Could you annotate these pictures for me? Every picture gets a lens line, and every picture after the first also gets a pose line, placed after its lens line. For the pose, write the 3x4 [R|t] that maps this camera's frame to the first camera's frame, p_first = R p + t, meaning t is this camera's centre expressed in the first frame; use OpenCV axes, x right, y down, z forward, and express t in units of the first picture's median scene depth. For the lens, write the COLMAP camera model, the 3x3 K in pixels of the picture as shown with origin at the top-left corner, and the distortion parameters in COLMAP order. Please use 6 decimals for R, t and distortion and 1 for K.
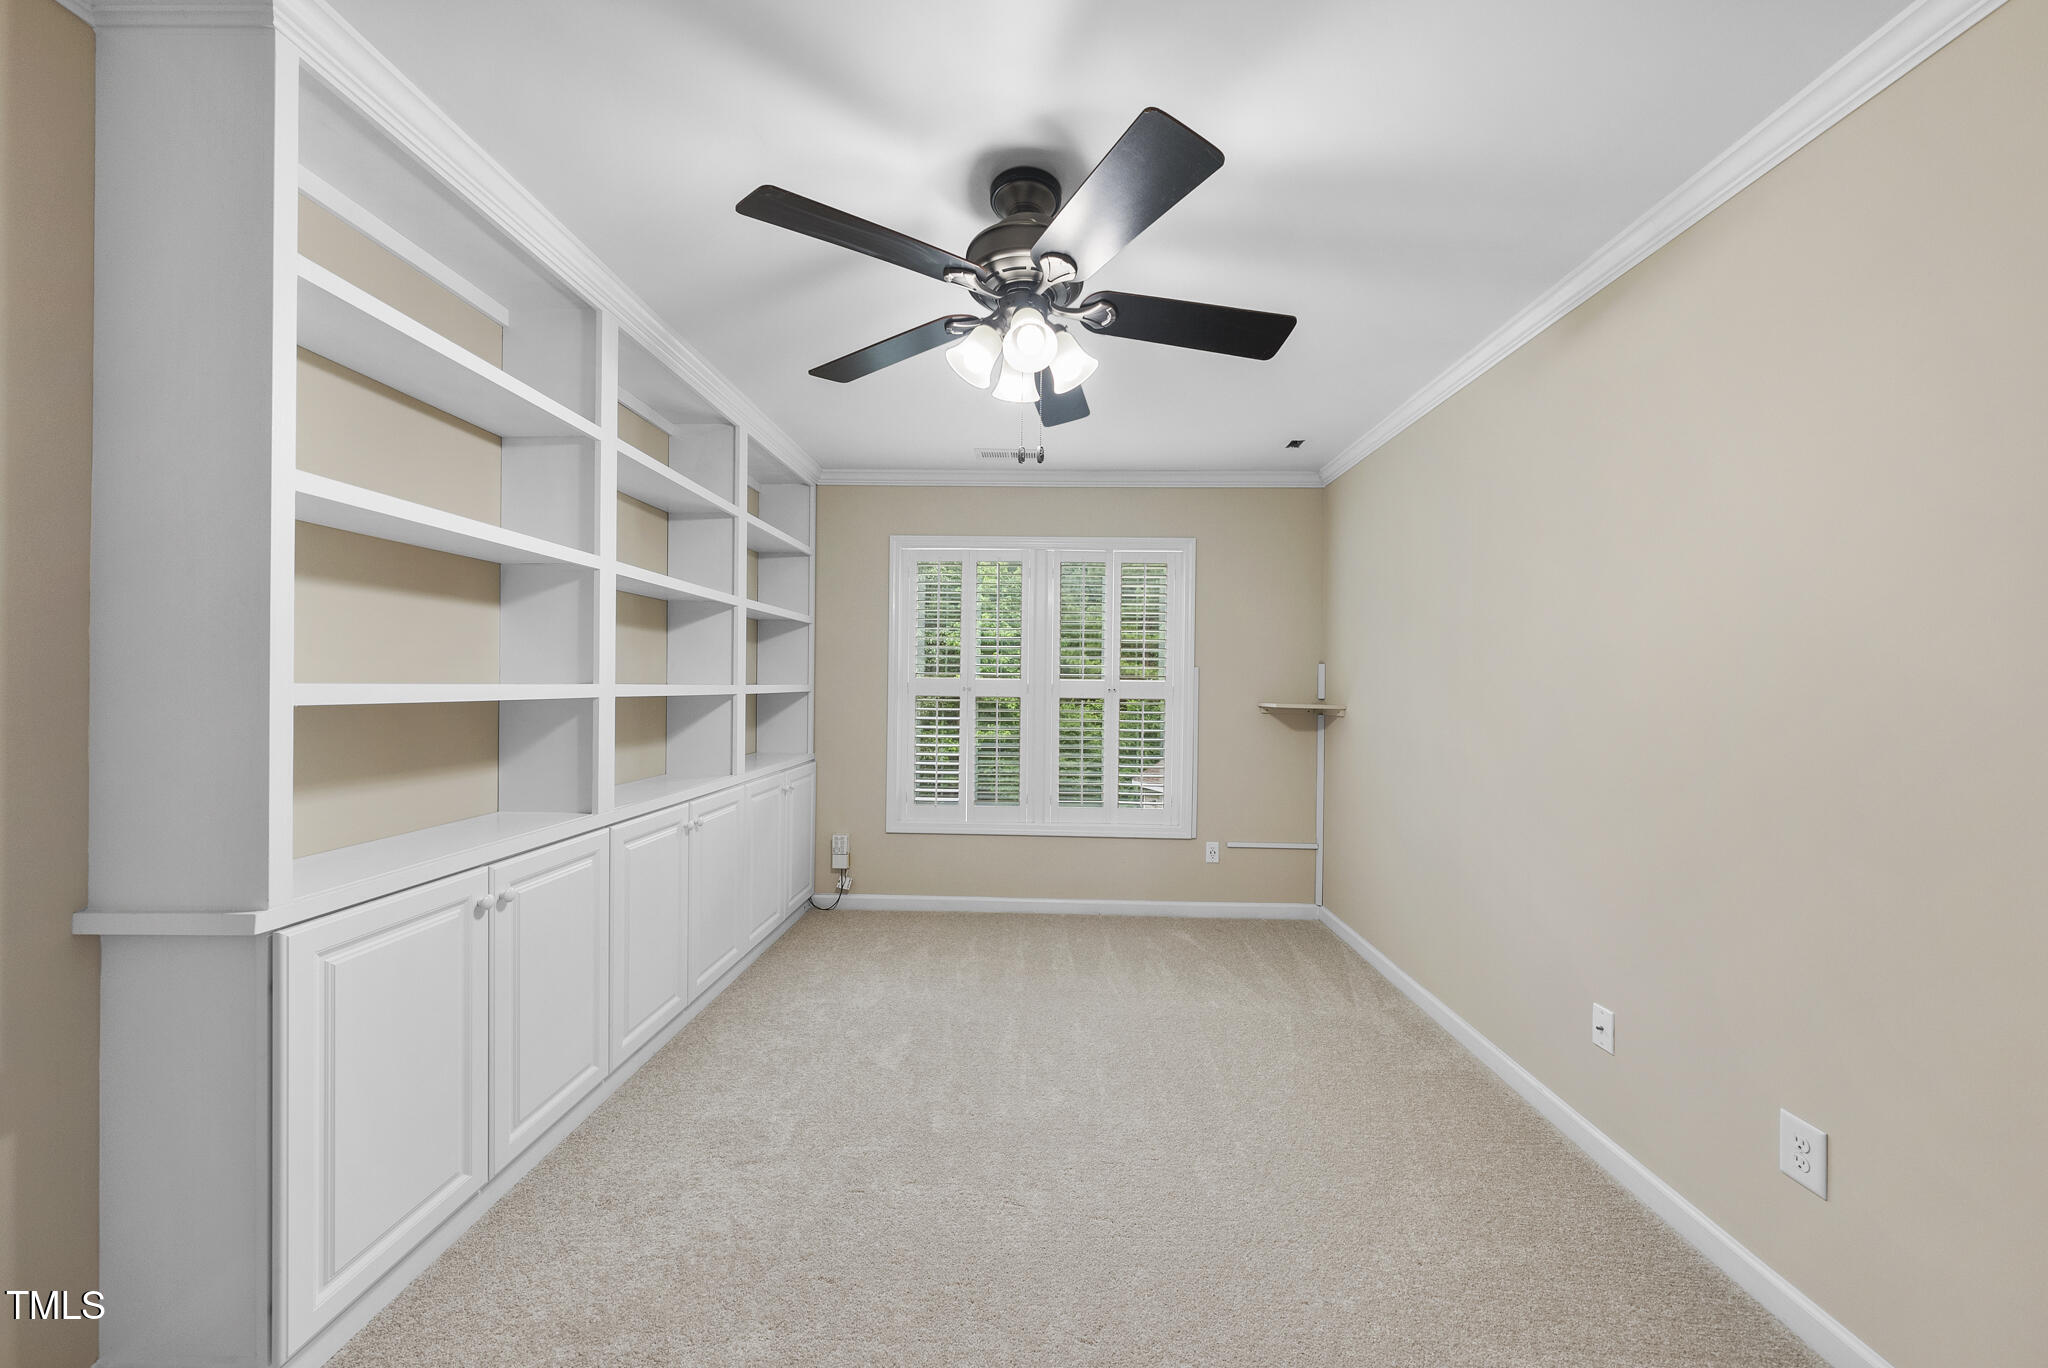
lens RADIAL K [[704.5, 0, 1024.1], [0, 704.5, 686.8], [0, 0, 1]] dist [0.000133, -0.000214]
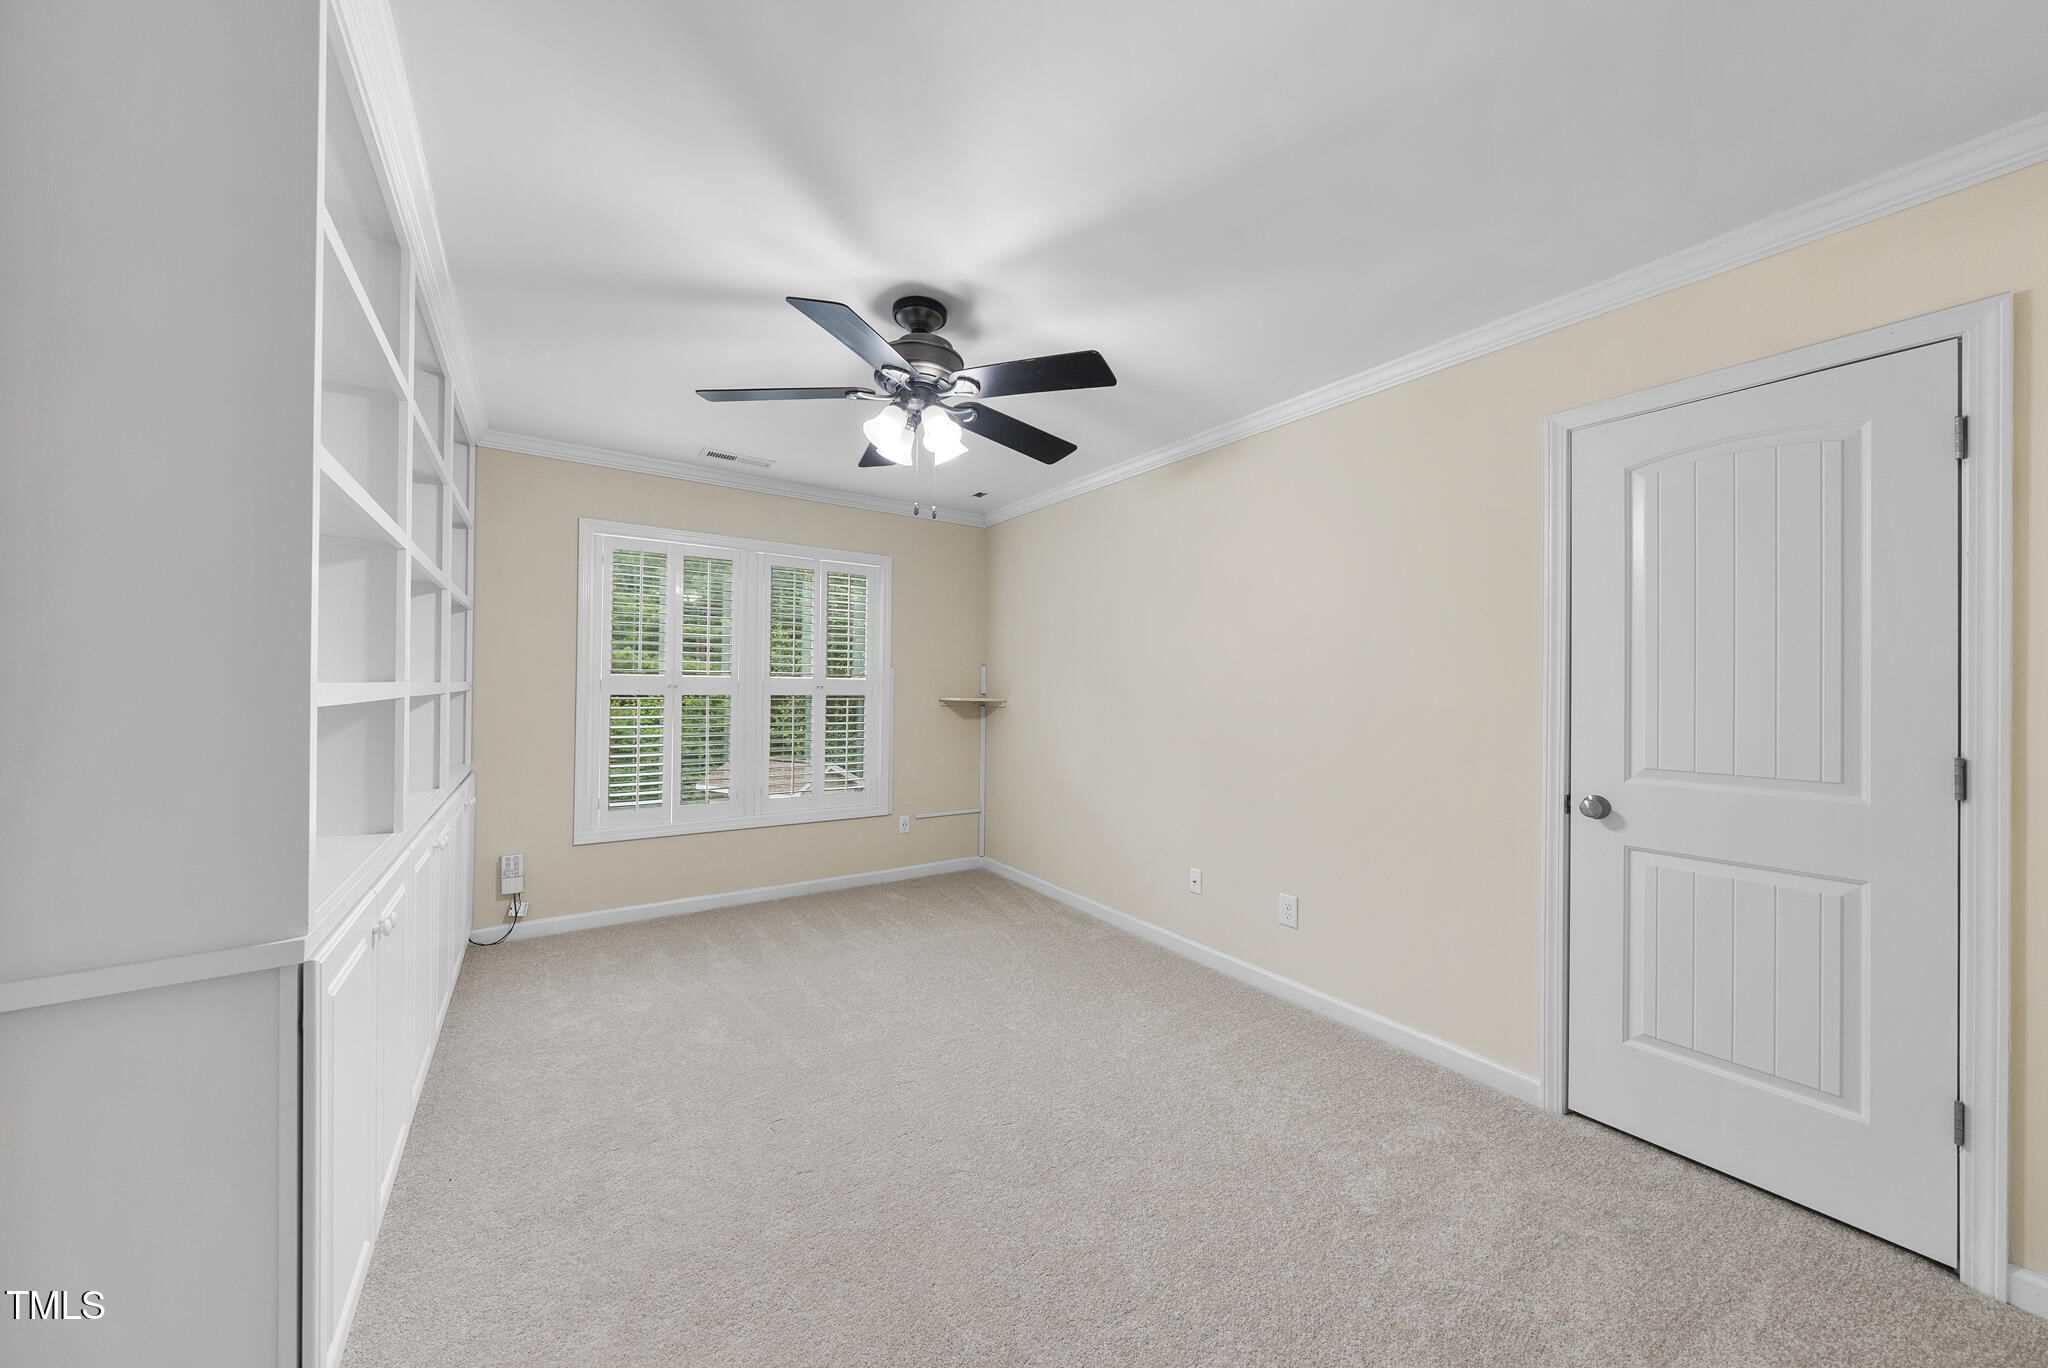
lens RADIAL K [[704.5, 0, 1030.2], [0, 704.5, 681.8], [0, 0, 1]] dist [0.000133, -0.000214]
pose [[0.809833, 0.000184, 0.586661, -0.256115], [0.001574, 0.999996, -0.002487, -0.000605], [-0.586659, 0.002937, 0.809829, -0.081340]]
